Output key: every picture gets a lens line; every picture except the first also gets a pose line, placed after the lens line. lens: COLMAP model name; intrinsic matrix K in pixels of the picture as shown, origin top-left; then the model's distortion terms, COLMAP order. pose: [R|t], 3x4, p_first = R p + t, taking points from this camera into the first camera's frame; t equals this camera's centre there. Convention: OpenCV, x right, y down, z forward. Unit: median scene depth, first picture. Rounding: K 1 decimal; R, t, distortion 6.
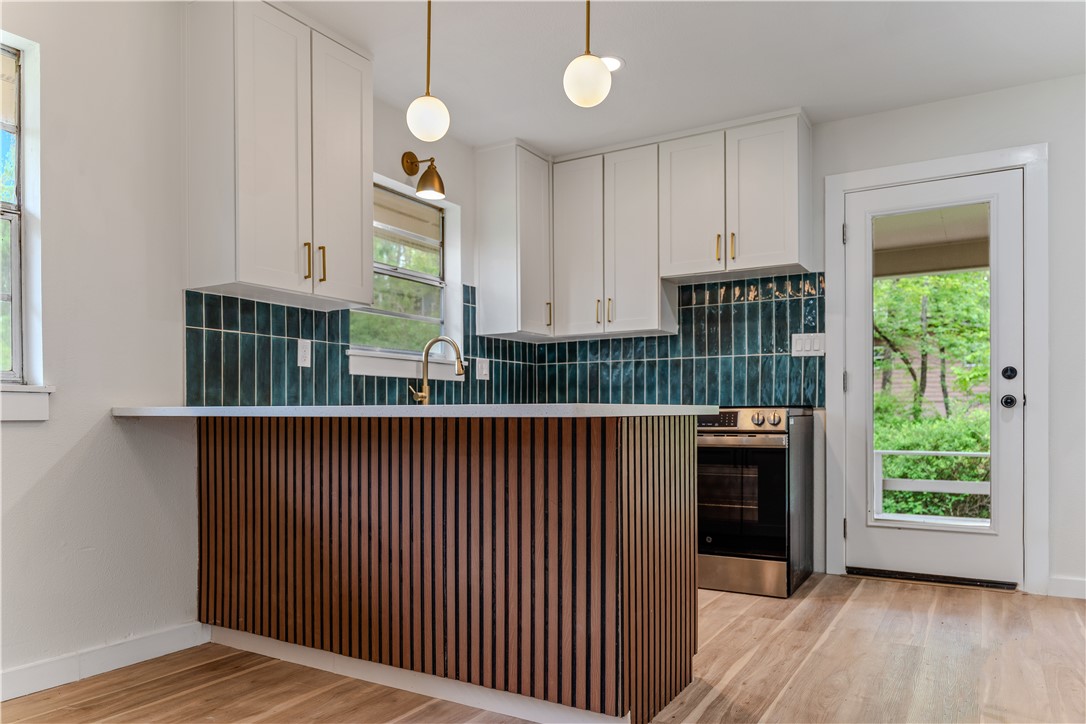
lens RADIAL K [[741.3, 0, 543.9], [0, 741.3, 427.1], [0, 0, 1]] dist [-0.018621, 0.004716]
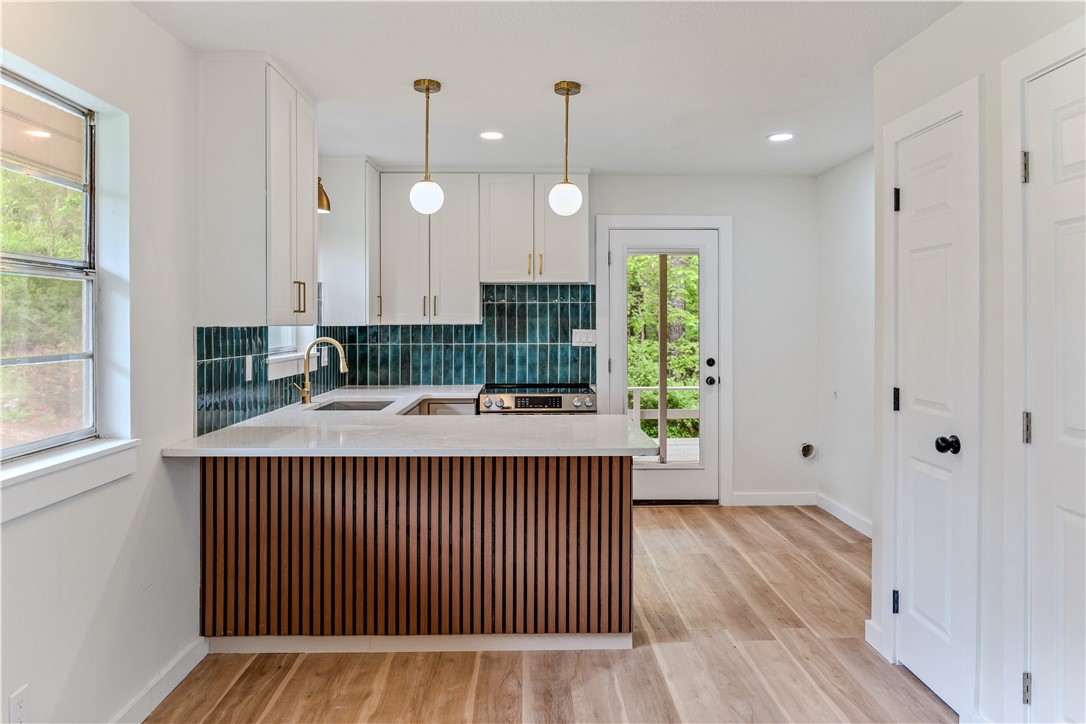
lens RADIAL K [[760.6, 0, 548.1], [0, 760.6, 326.5], [0, 0, 1]] dist [-0.010521, 0.000823]
pose [[0.846064, 0.001056, 0.533081, -0.456851], [0.006428, 0.999905, -0.012183, -0.121088], [-0.533043, 0.013734, 0.845976, -0.142525]]
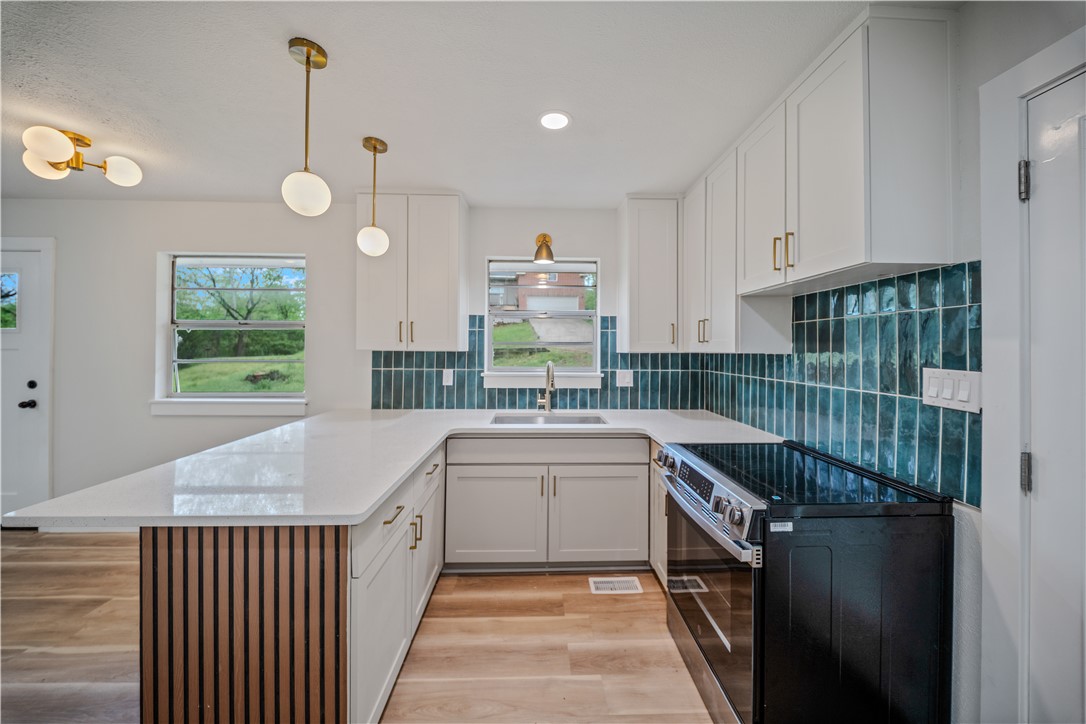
lens RADIAL K [[385.4, 0, 546.2], [0, 385.4, 348.3], [0, 0, 1]] dist [0.002057, -0.003702]
pose [[0.538230, 0.008177, -0.842758, 0.462435], [-0.022206, 0.999743, -0.004482, -0.141357], [0.842505, 0.021126, 0.538274, 0.596470]]
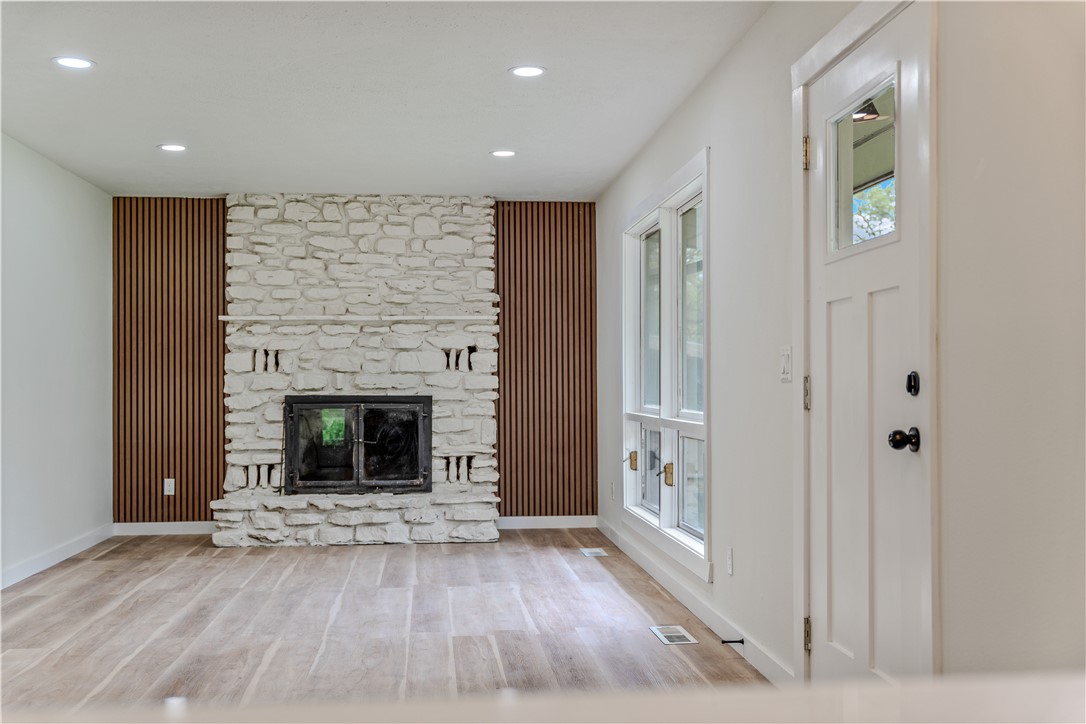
lens RADIAL K [[1205.2, 0, 556.2], [0, 1205.2, 377.8], [0, 0, 1]] dist [0.016056, 0.000000]
pose [[-0.808069, 0.004991, -0.589066, -0.011096], [-0.001590, 0.999942, 0.010653, -0.066087], [0.589085, 0.009545, -0.808014, 0.672256]]
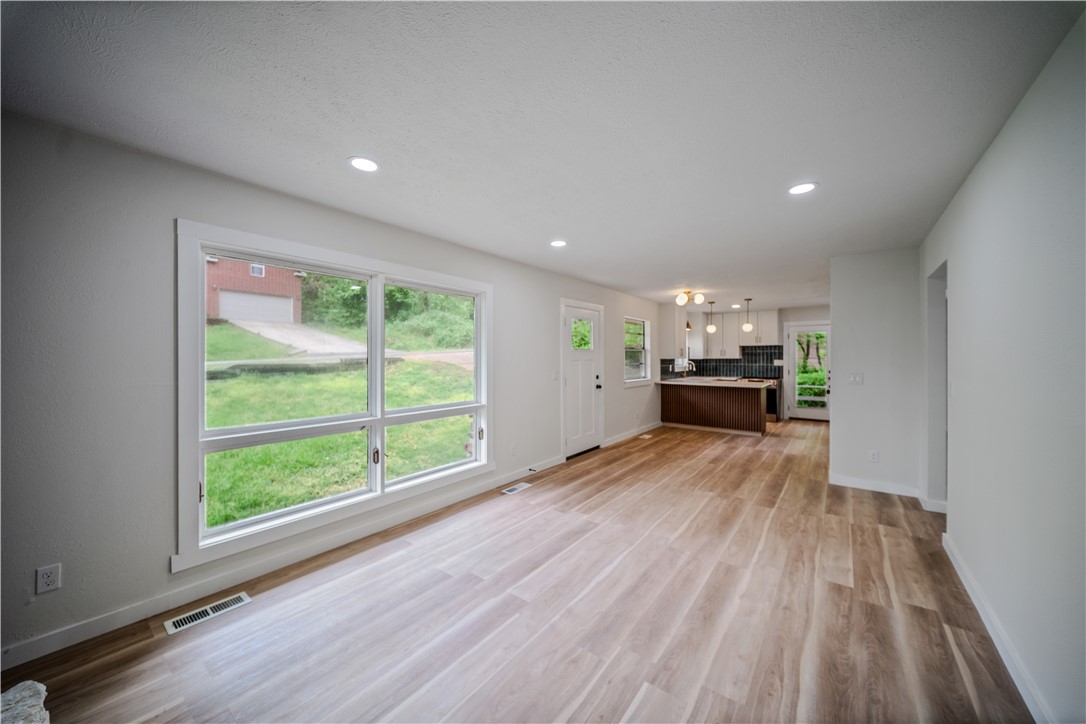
lens RADIAL K [[385.4, 0, 550.9], [0, 385.4, 358.1], [0, 0, 1]] dist [0.002057, -0.003702]
pose [[0.993632, 0.005312, -0.112553, -0.683517], [-0.007036, 0.999864, -0.014927, -0.102711], [0.112458, 0.015624, 0.993534, -1.317794]]
